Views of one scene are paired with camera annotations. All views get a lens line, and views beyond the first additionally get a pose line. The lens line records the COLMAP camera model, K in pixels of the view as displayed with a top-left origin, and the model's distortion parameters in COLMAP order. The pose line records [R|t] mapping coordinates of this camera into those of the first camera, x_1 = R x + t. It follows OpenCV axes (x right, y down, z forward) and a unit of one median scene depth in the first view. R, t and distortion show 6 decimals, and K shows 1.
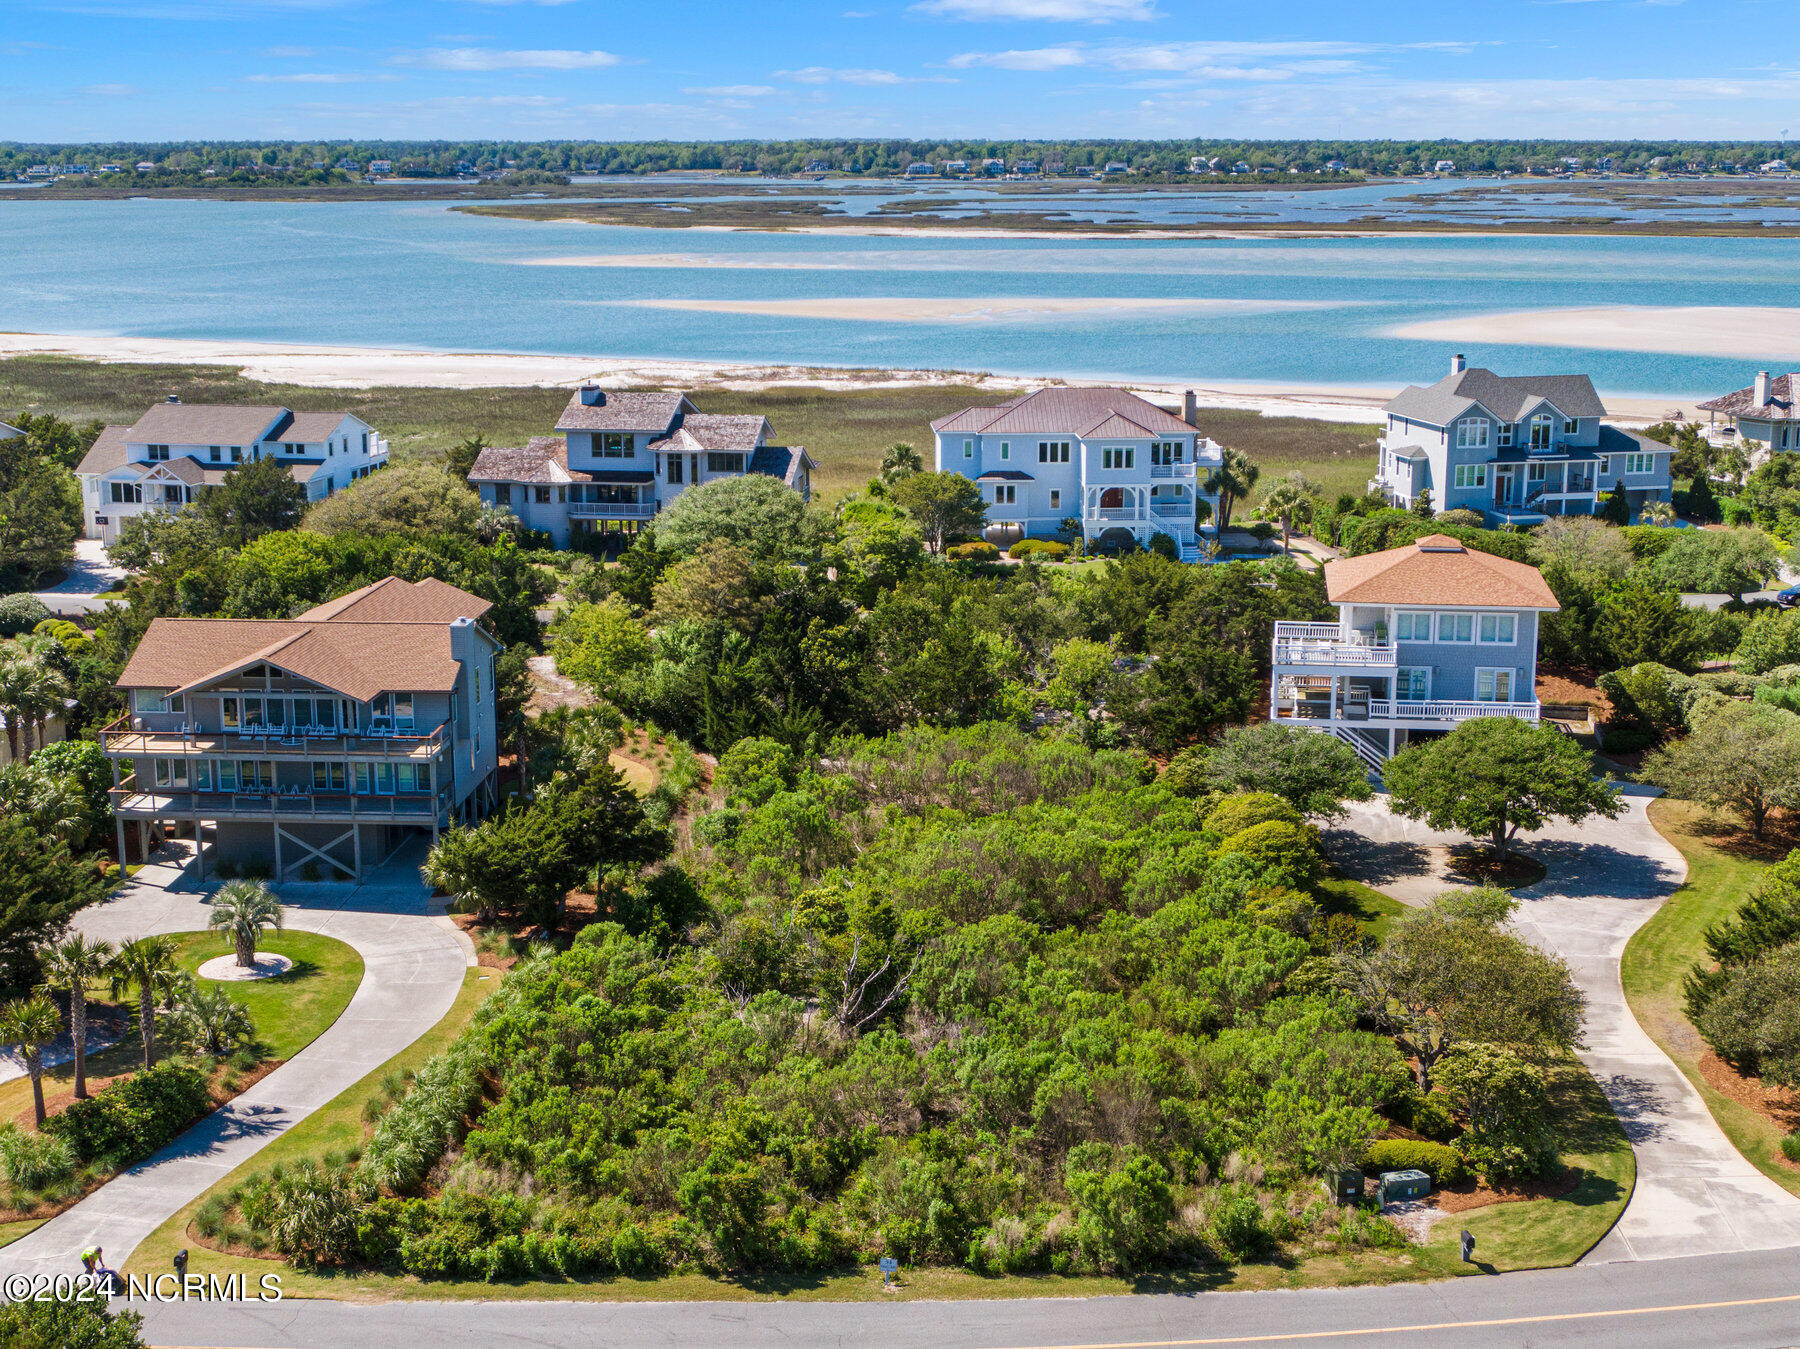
lens RADIAL K [[2501.8, 0, 899.8], [0, 2501.8, 676.0], [0, 0, 1]] dist [-0.020304, 0.000000]
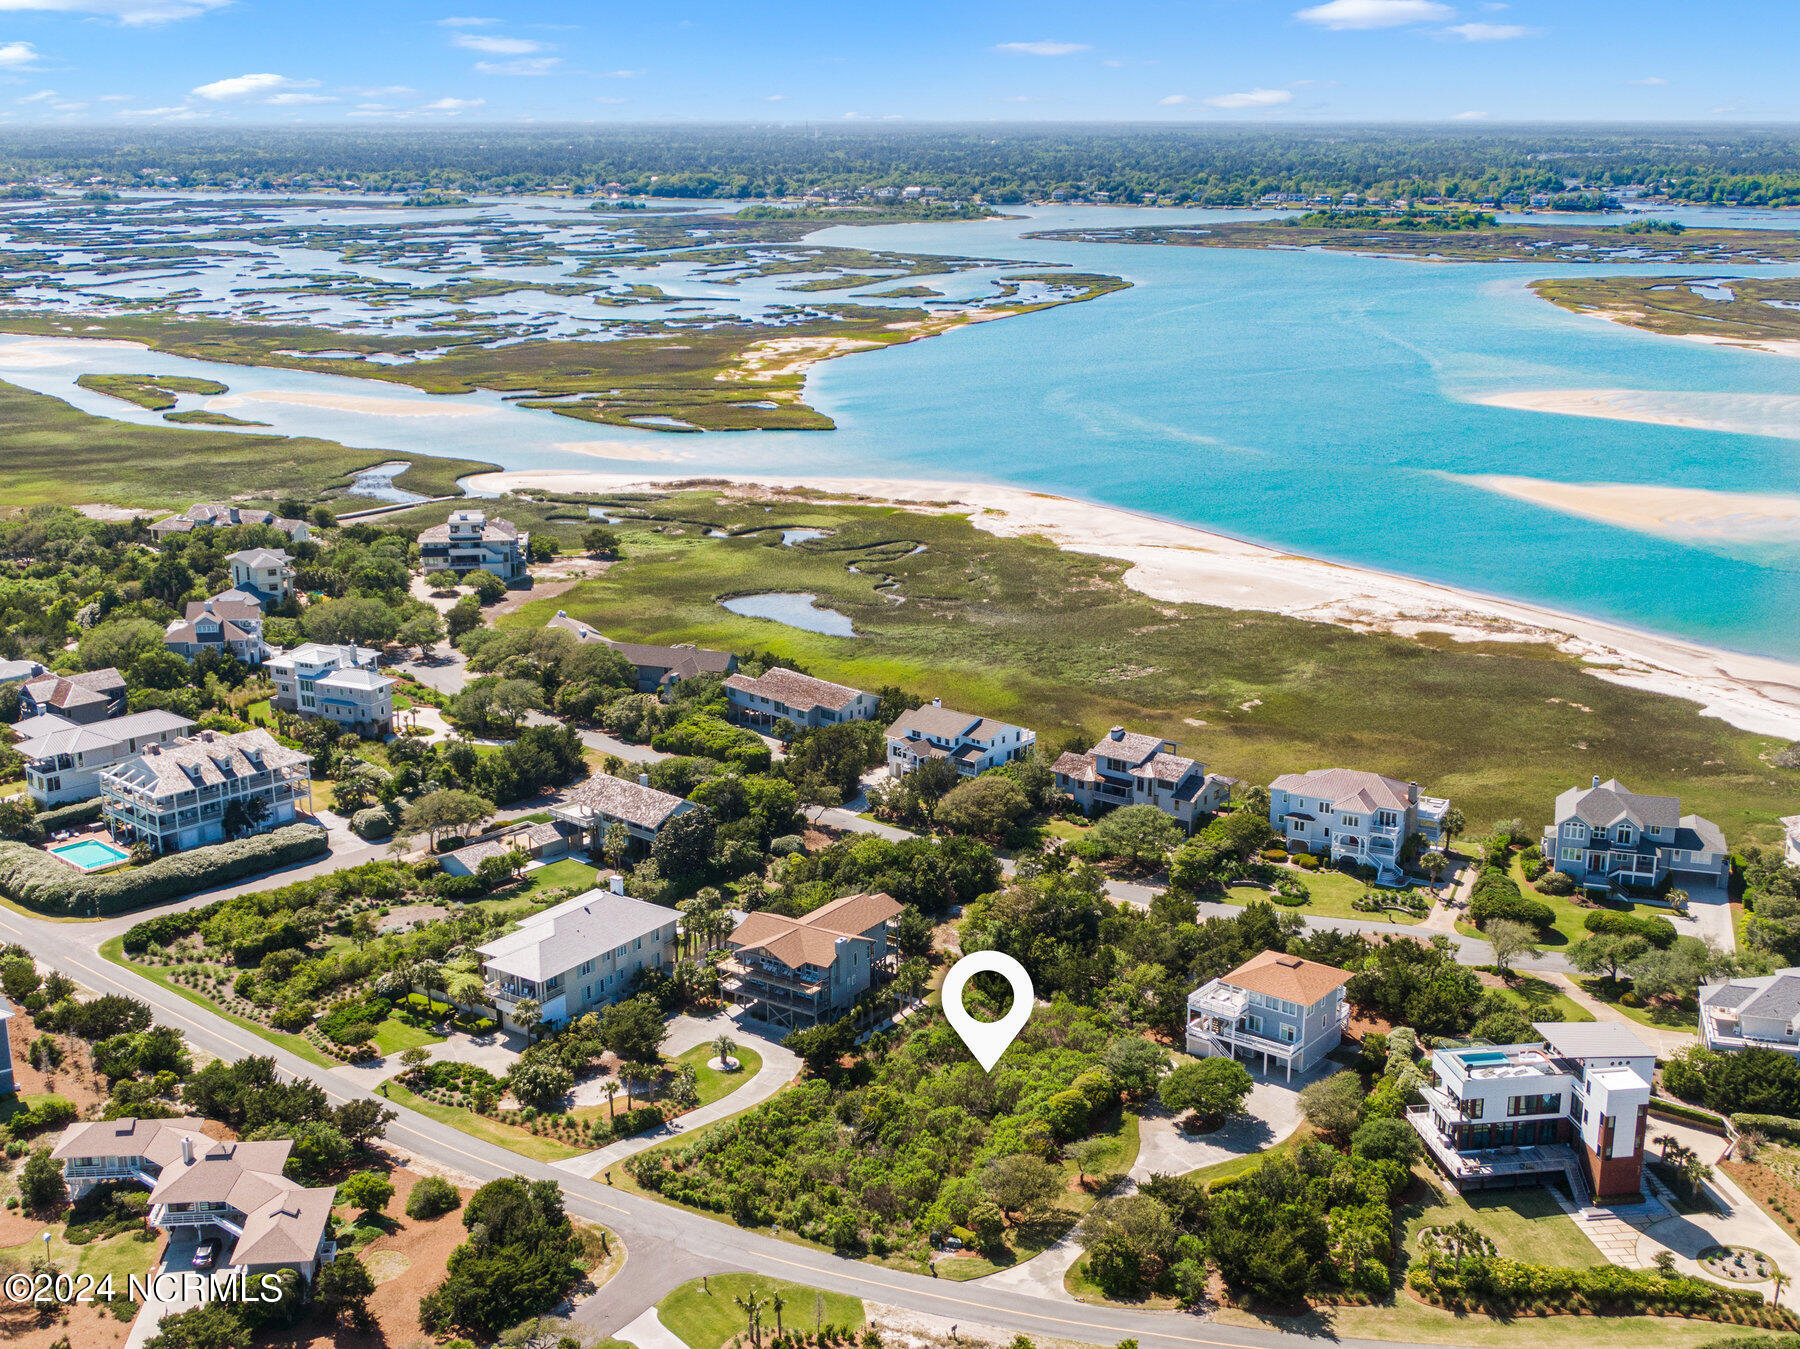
lens RADIAL K [[2141.2, 0, 901.0], [0, 2141.2, 674.0], [0, 0, 1]] dist [0.009208, 0.000000]
pose [[0.860537, 0.132452, -0.491867, 0.973232], [-0.101881, 0.990845, 0.088575, -0.517183], [0.499096, -0.026111, 0.866153, -0.935053]]
